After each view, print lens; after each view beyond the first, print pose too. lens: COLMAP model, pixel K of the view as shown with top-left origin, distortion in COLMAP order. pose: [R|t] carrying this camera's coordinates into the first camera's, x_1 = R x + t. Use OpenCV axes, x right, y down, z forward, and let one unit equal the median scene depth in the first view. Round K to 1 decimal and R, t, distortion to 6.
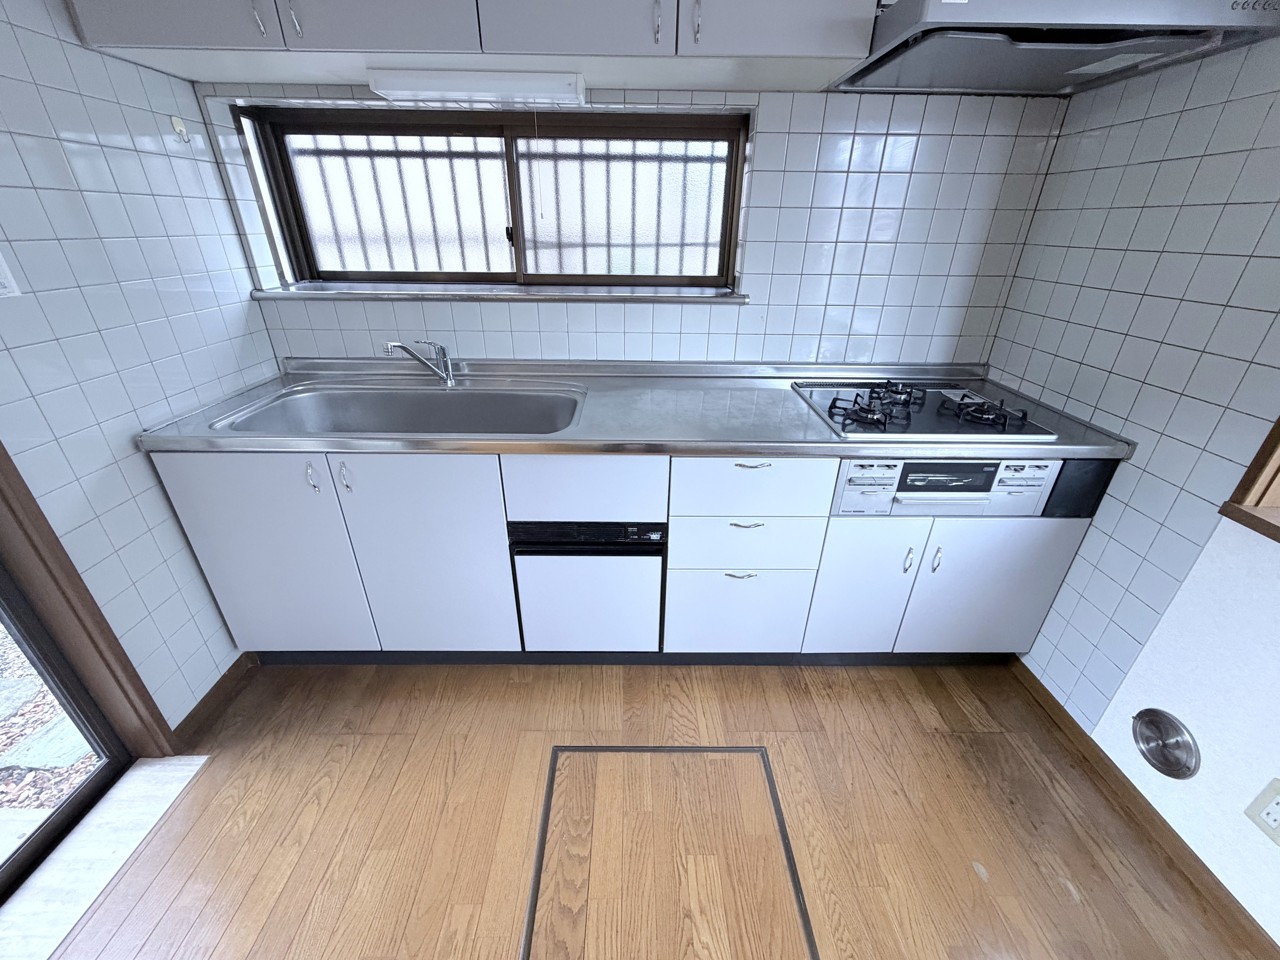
lens RADIAL K [[509.3, 0, 637.1], [0, 509.3, 480.8], [0, 0, 1]] dist [0.000109, -0.000475]
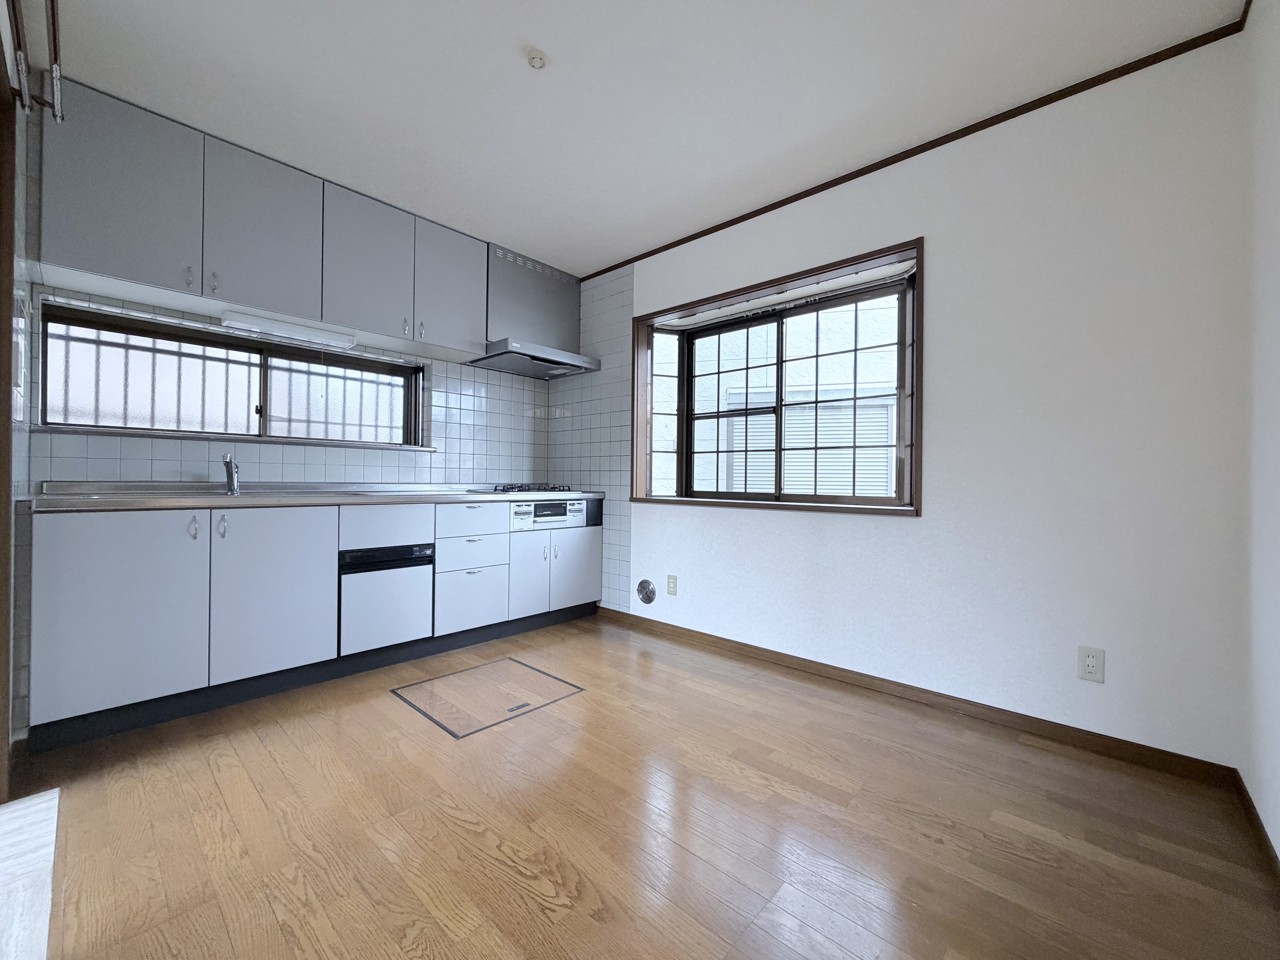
lens RADIAL K [[509.3, 0, 637.1], [0, 509.3, 480.8], [0, 0, 1]] dist [0.000109, -0.000475]
pose [[0.684182, -0.003068, 0.729305, -0.775491], [0.322481, 0.898195, -0.298750, 0.661217], [-0.654142, 0.439586, 0.615518, -0.709951]]
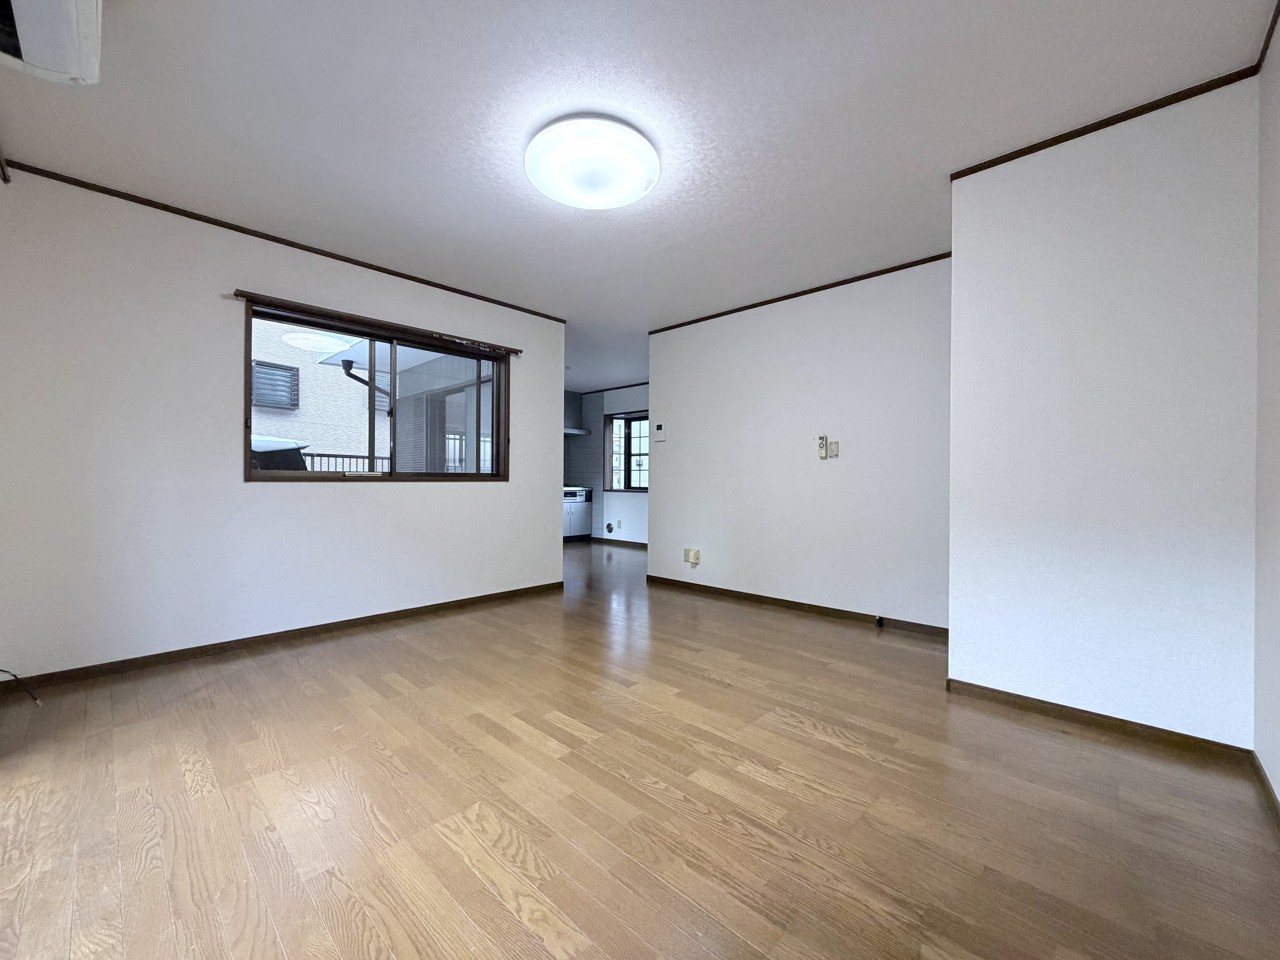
lens RADIAL K [[509.3, 0, 637.1], [0, 509.3, 480.8], [0, 0, 1]] dist [0.000109, -0.000475]
pose [[0.693552, -0.010270, 0.720333, -2.846632], [0.323298, 0.897993, -0.298475, 1.714811], [-0.643789, 0.439890, 0.626125, -2.981960]]
